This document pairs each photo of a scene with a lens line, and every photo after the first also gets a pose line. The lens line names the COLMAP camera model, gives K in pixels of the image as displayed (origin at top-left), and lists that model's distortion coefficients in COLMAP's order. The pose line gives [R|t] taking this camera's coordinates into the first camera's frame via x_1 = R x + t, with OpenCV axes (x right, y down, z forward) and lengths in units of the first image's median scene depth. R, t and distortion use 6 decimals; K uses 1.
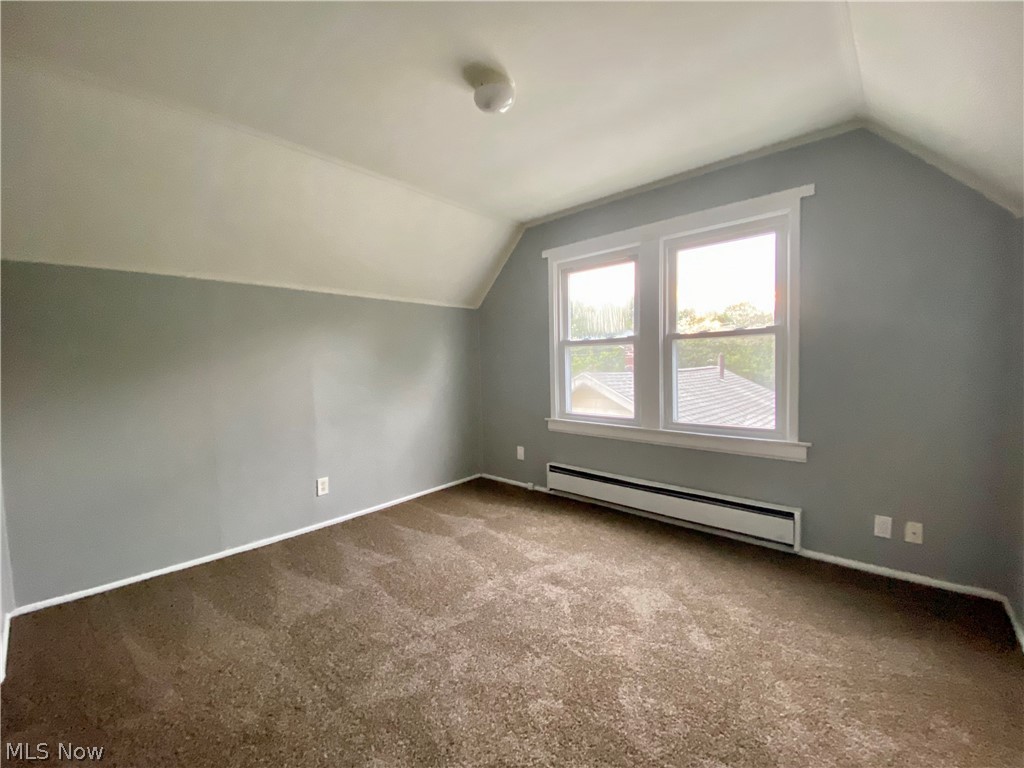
lens RADIAL K [[416.6, 0, 507.3], [0, 416.6, 381.0], [0, 0, 1]] dist [-0.001077, -0.002742]
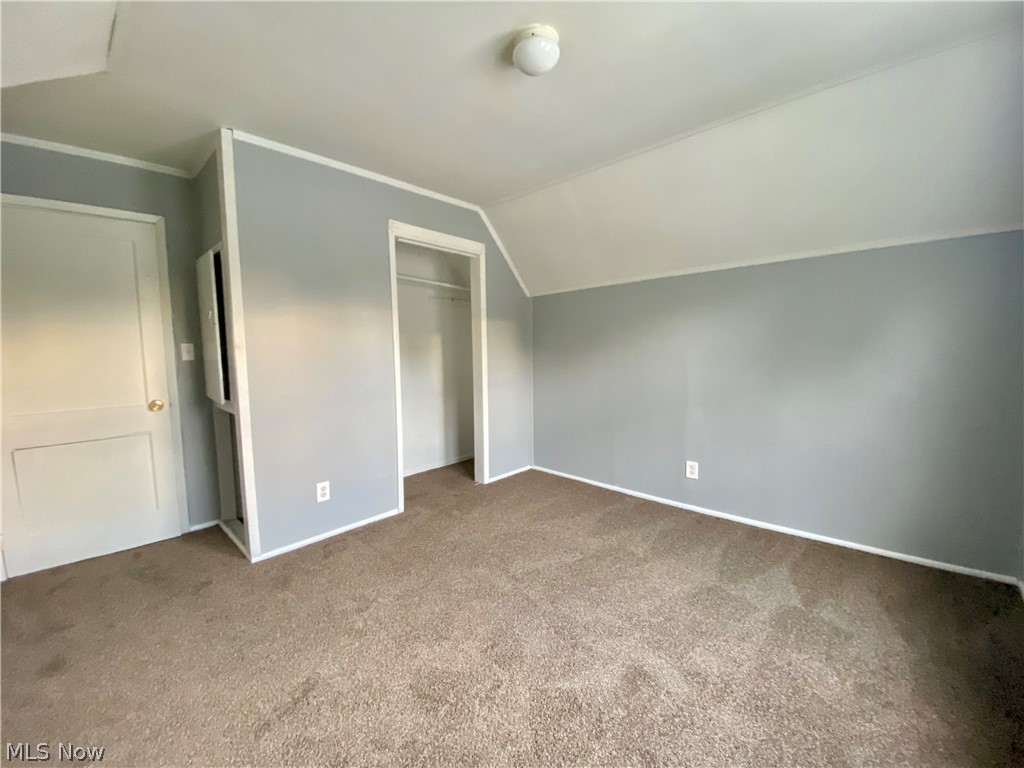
lens RADIAL K [[416.6, 0, 509.7], [0, 416.6, 383.1], [0, 0, 1]] dist [-0.001077, -0.002742]
pose [[-0.008292, 0.107238, -0.994199, 0.633232], [-0.043274, 0.993263, 0.107498, -0.049649], [0.999029, 0.043914, -0.003595, 0.673379]]
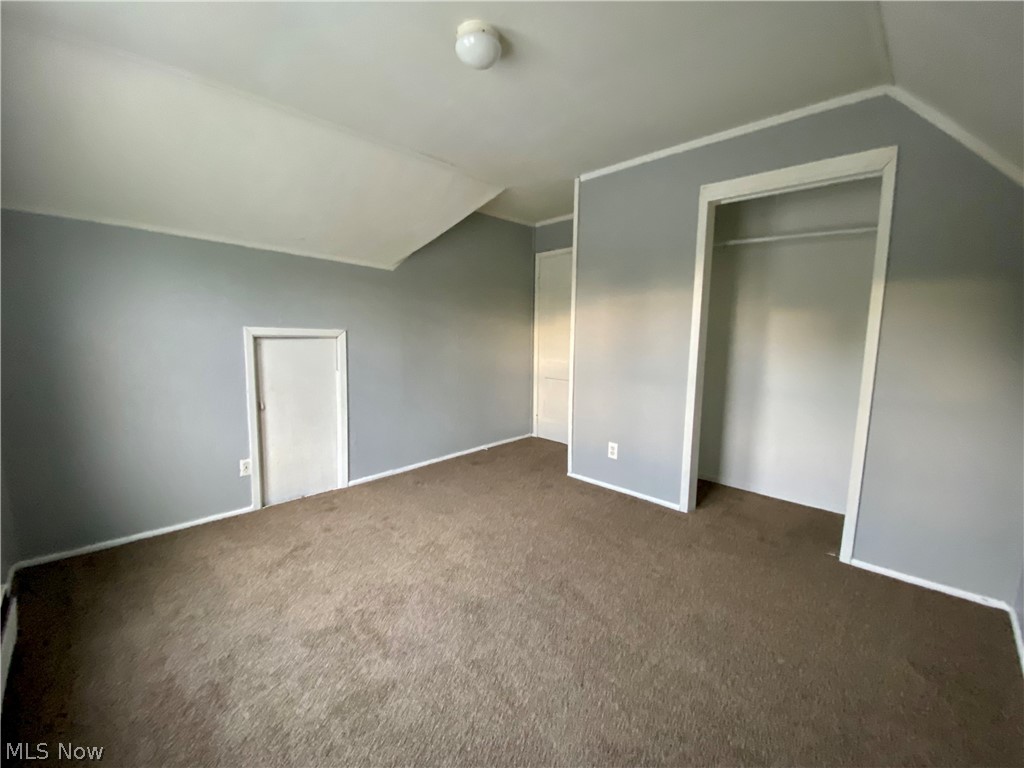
lens RADIAL K [[416.6, 0, 514.7], [0, 416.6, 388.1], [0, 0, 1]] dist [-0.001077, -0.002742]
pose [[-0.999691, -0.002048, 0.024772, -0.078354], [0.002429, 0.983775, 0.179390, -0.054315], [-0.024738, 0.179395, -0.983466, 1.382929]]
